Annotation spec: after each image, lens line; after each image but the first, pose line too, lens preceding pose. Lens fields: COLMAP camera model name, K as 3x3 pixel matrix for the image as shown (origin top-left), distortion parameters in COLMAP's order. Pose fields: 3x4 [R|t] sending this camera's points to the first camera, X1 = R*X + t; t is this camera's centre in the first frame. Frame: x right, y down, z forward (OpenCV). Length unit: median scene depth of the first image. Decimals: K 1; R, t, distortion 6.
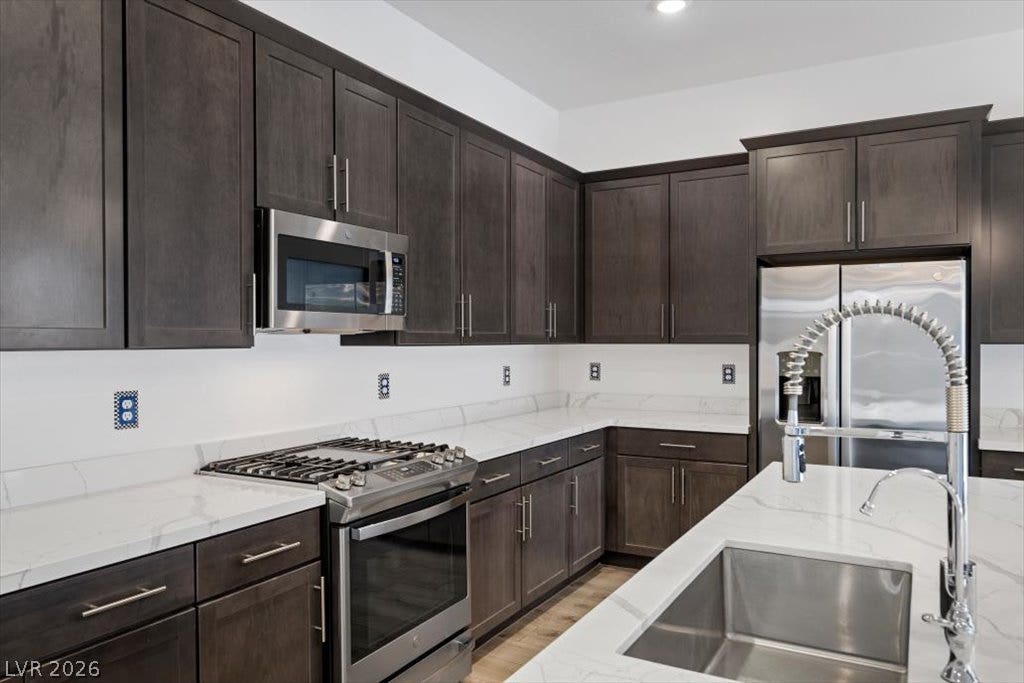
lens RADIAL K [[721.0, 0, 516.9], [0, 721.0, 342.0], [0, 0, 1]] dist [-0.009303, -0.003797]
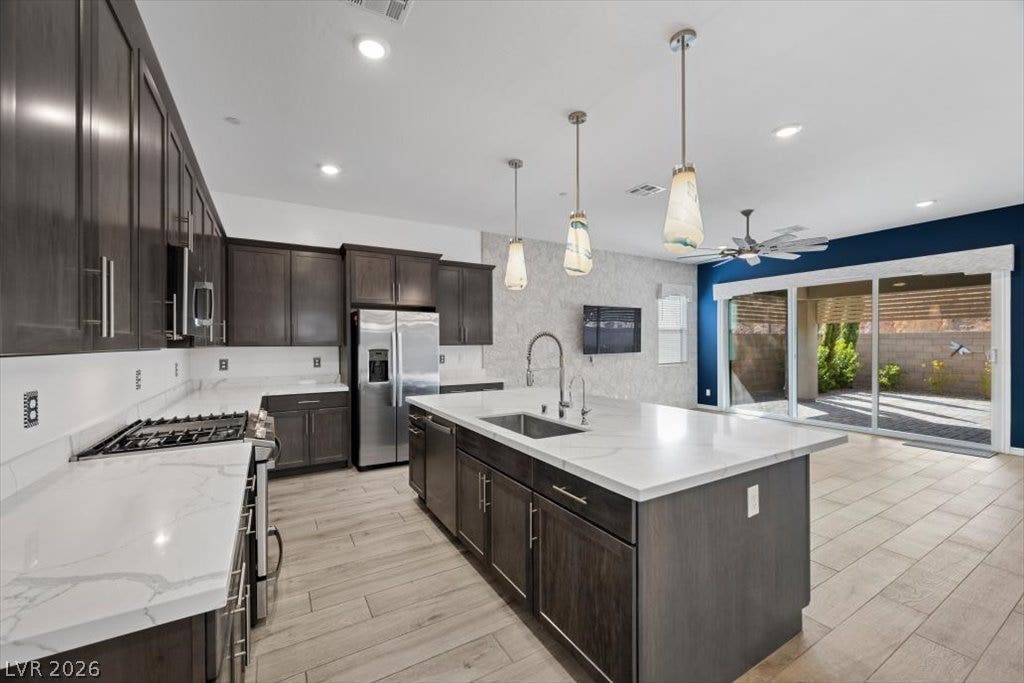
lens RADIAL K [[405.9, 0, 508.8], [0, 405.9, 344.4], [0, 0, 1]] dist [0.002068, -0.000379]
pose [[0.499115, -0.001474, 0.866534, -0.419624], [0.003556, 0.999994, -0.000348, 0.000137], [-0.866528, 0.003255, 0.499117, 0.044203]]
